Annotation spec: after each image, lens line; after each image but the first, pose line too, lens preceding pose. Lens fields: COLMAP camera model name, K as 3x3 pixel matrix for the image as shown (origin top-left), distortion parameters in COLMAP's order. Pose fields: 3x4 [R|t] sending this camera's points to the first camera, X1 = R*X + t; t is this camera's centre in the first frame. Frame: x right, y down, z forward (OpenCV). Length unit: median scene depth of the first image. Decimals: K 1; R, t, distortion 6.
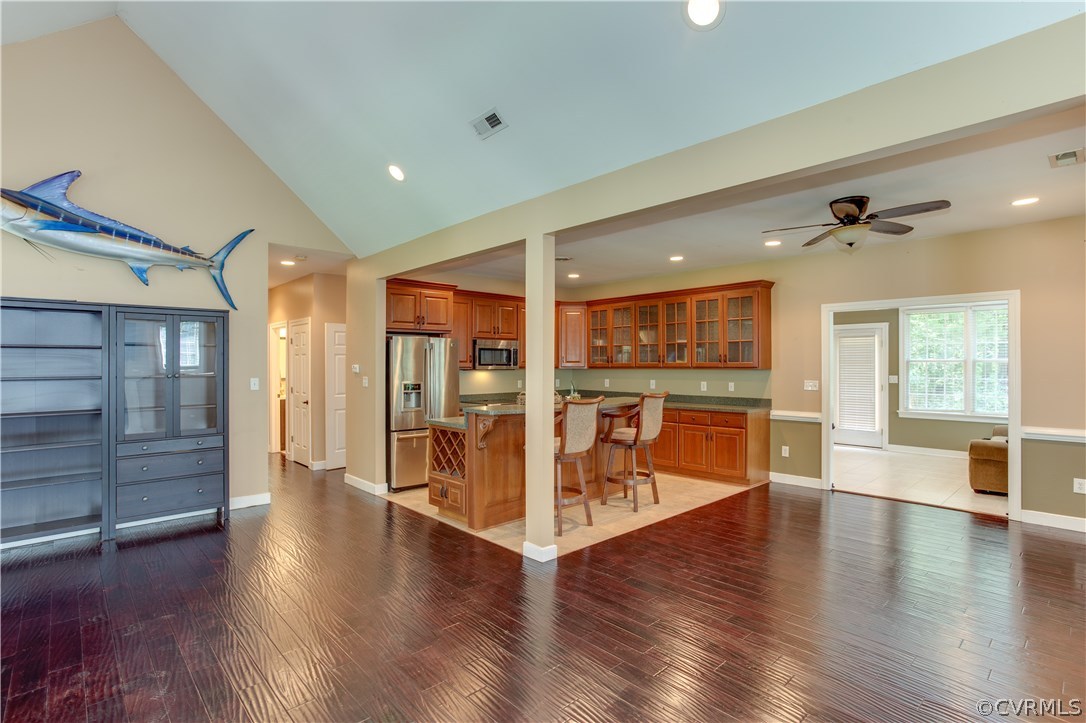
lens RADIAL K [[534.4, 0, 533.9], [0, 534.4, 366.1], [0, 0, 1]] dist [-0.035151, 0.019414]
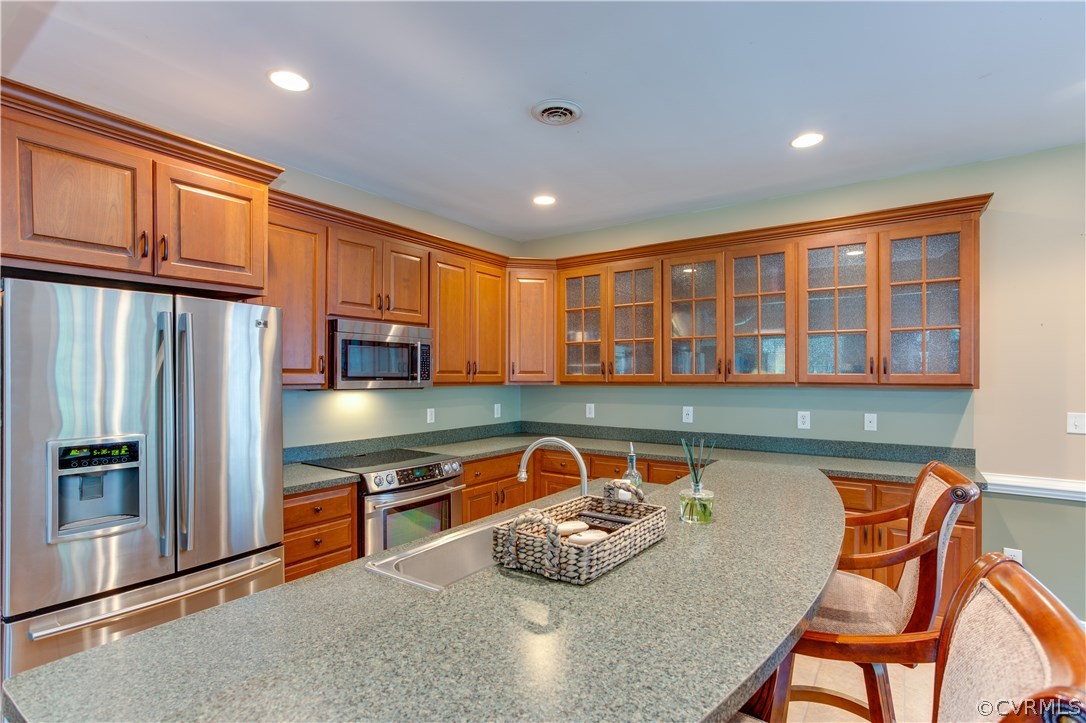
lens RADIAL K [[534.4, 0, 535.0], [0, 534.4, 379.7], [0, 0, 1]] dist [-0.035151, 0.019414]
pose [[0.976251, -0.000721, 0.216639, -0.047061], [-0.000497, 0.999984, 0.005568, -0.004076], [-0.216640, -0.005543, 0.976236, 0.572074]]
